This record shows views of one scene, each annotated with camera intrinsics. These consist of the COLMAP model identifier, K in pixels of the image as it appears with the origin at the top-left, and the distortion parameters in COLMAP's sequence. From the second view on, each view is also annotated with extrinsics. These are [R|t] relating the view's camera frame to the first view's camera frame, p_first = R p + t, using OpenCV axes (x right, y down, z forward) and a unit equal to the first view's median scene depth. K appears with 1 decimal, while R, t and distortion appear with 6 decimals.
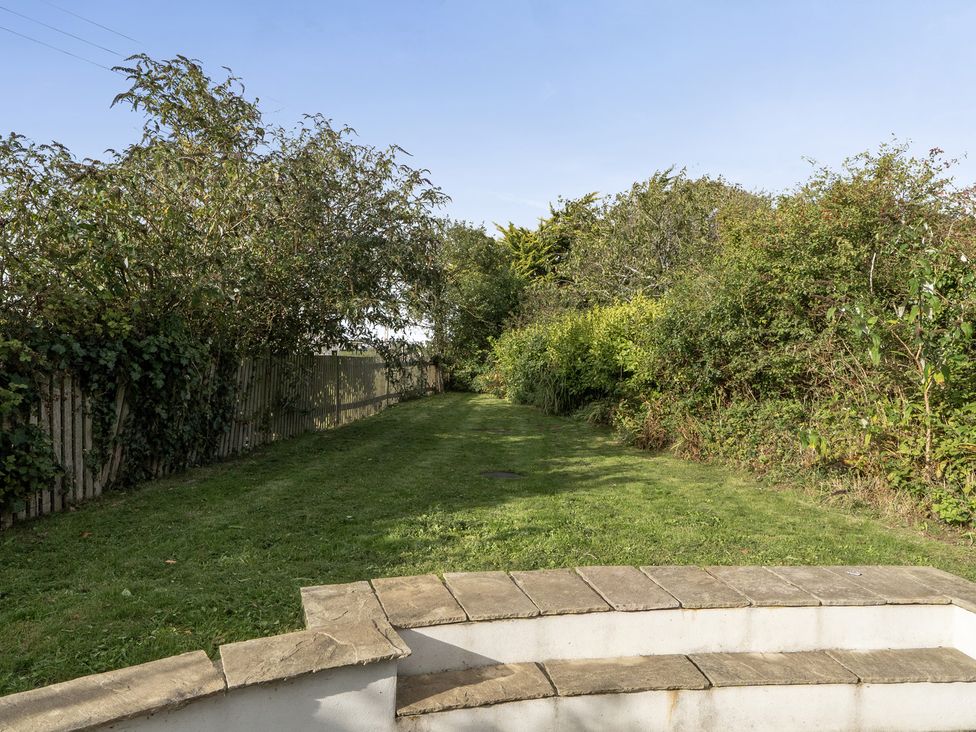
lens RADIAL K [[707.8, 0, 491.4], [0, 707.8, 357.8], [0, 0, 1]] dist [-0.009382, 0.014343]
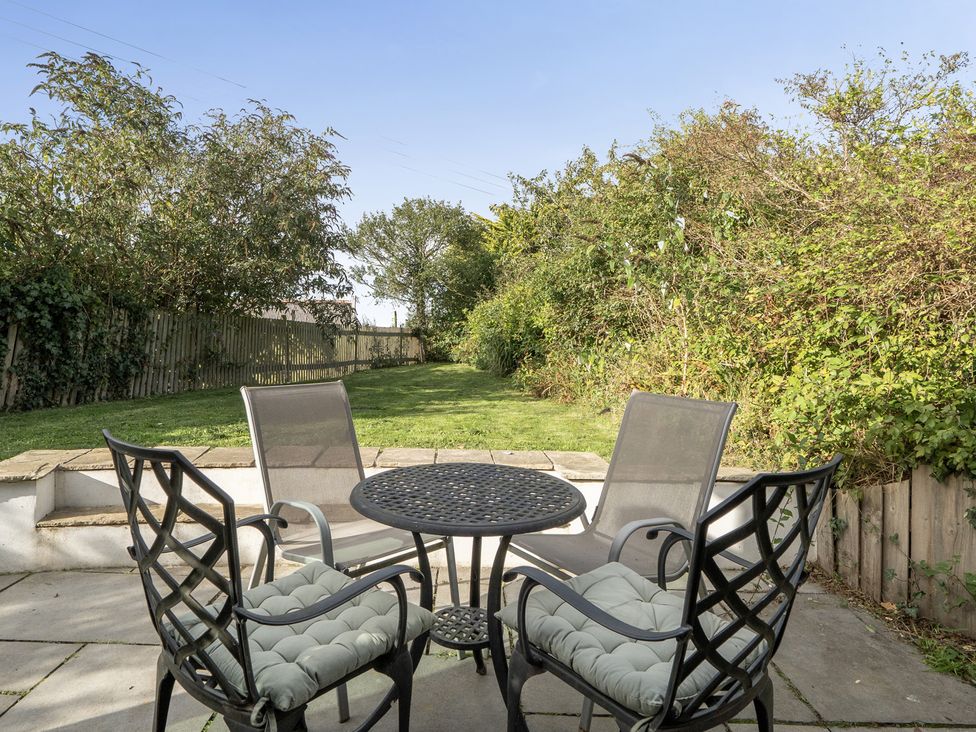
lens RADIAL K [[683.9, 0, 444.4], [0, 683.9, 322.2], [0, 0, 1]] dist [-0.003831, 0.009835]
pose [[0.995154, -0.010331, -0.097784, 0.284614], [0.007986, 0.999672, -0.024343, 0.061820], [0.098004, 0.023445, 0.994910, -0.076850]]
